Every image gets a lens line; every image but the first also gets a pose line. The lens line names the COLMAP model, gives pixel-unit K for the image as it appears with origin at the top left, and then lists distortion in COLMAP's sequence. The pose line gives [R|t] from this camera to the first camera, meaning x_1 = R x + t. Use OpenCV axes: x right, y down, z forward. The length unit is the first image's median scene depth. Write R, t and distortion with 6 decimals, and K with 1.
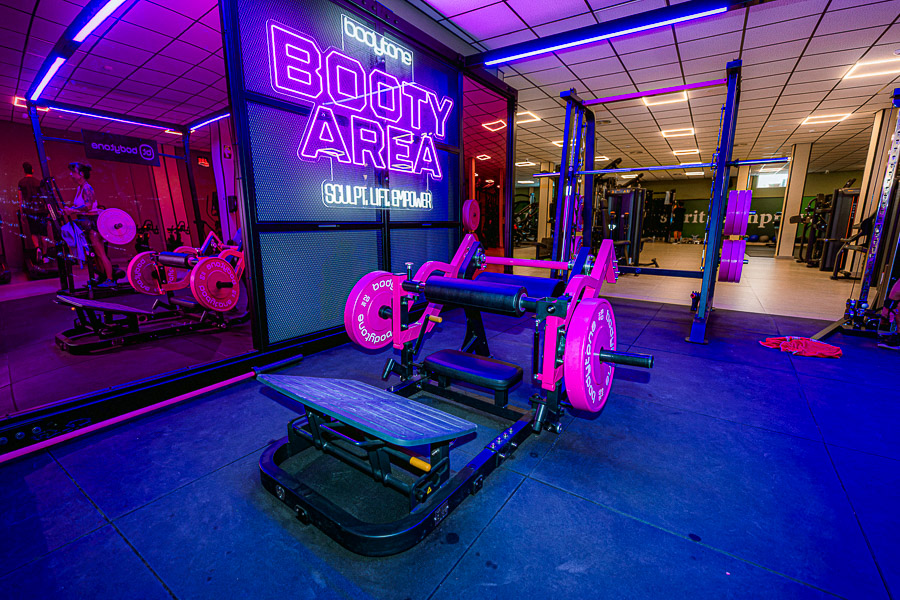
lens RADIAL K [[394.0, 0, 450.7], [0, 394.0, 299.1], [0, 0, 1]] dist [-0.002852, 0.000139]
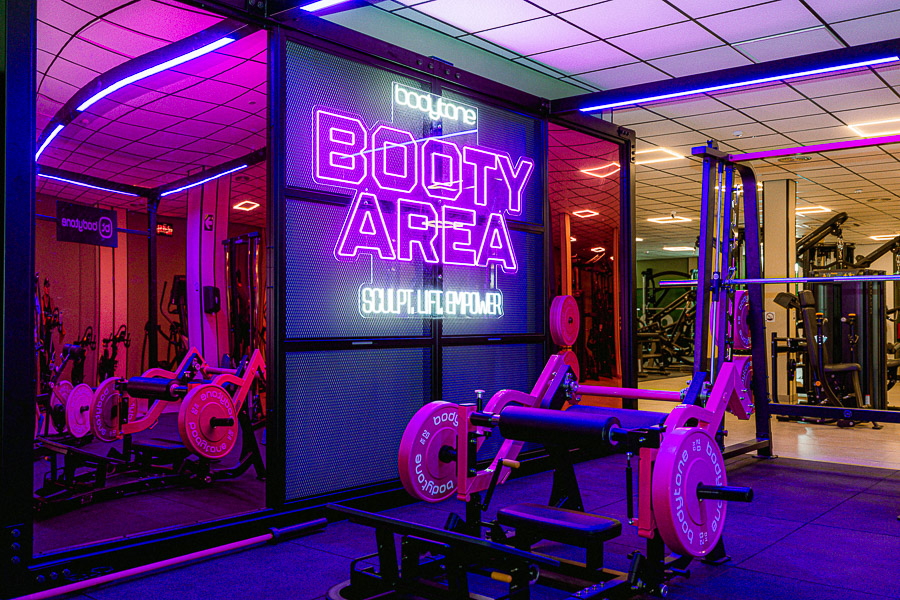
lens RADIAL K [[845.0, 0, 447.8], [0, 845.0, 305.7], [0, 0, 1]] dist [-0.013197, 0.000000]
pose [[0.995238, -0.003331, -0.097415, 0.000075], [-0.017430, 0.977225, -0.211489, 0.071531], [0.095900, 0.212180, 0.972514, -0.496485]]
